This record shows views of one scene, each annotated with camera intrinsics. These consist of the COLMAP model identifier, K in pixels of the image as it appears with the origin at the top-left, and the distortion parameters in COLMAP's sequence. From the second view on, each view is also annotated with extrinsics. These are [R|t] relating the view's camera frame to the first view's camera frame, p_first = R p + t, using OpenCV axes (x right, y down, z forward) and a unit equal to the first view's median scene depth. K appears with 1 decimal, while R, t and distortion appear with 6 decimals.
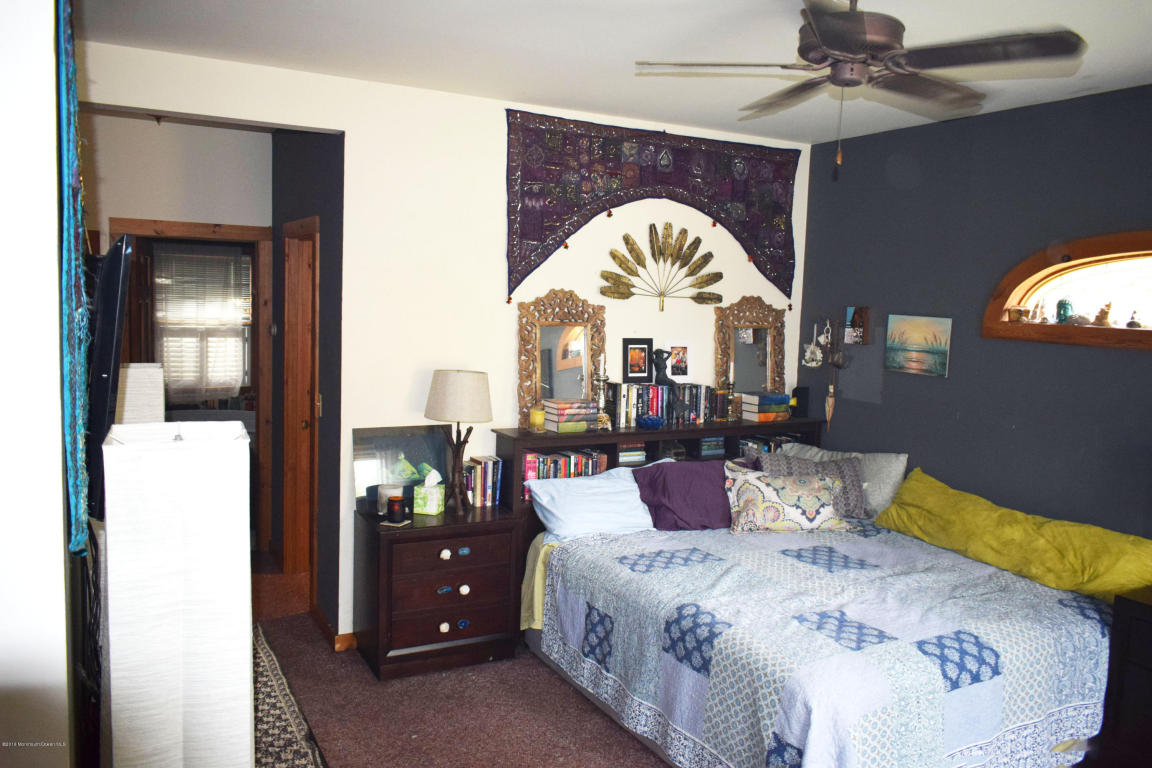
lens RADIAL K [[913.3, 0, 576.2], [0, 913.3, 387.3], [0, 0, 1]] dist [-0.021975, 0.004349]
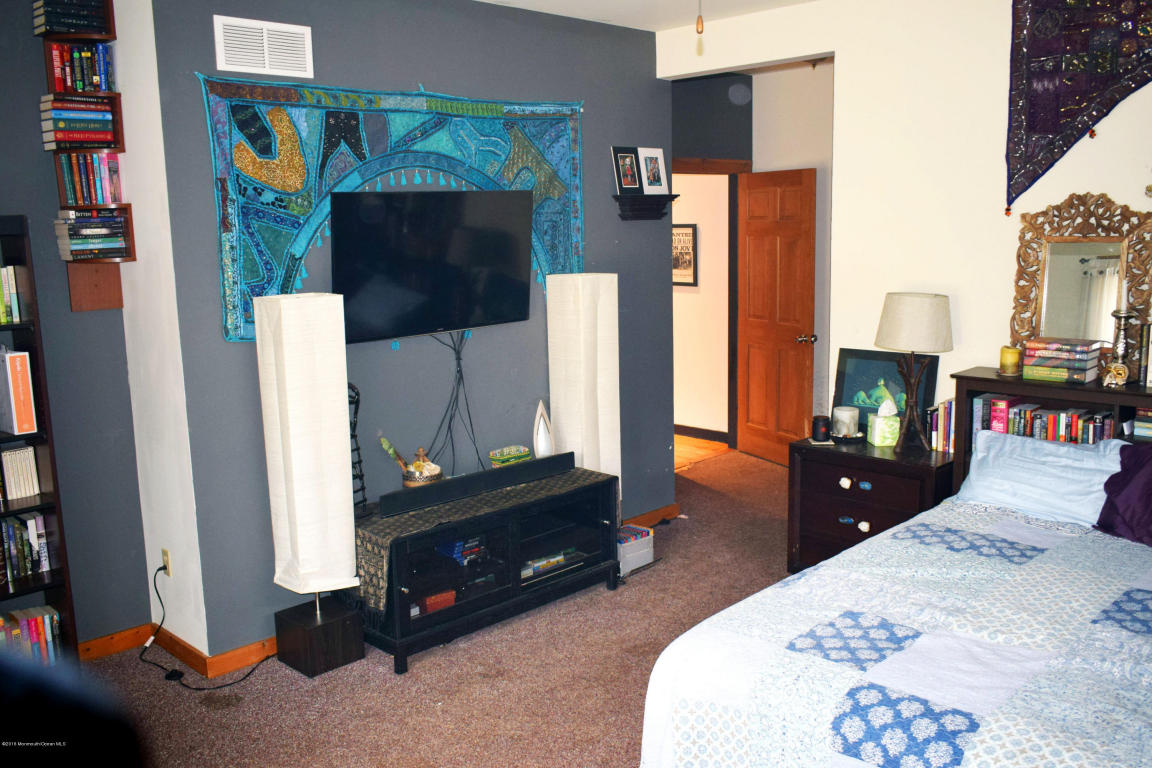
lens RADIAL K [[1006.3, 0, 575.2], [0, 1006.3, 382.9], [0, 0, 1]] dist [0.003998, -0.001875]
pose [[0.279501, 0.113155, -0.953454, 0.699839], [-0.066798, 0.992917, 0.098257, -0.005814], [0.957819, 0.036226, 0.285080, 0.380606]]
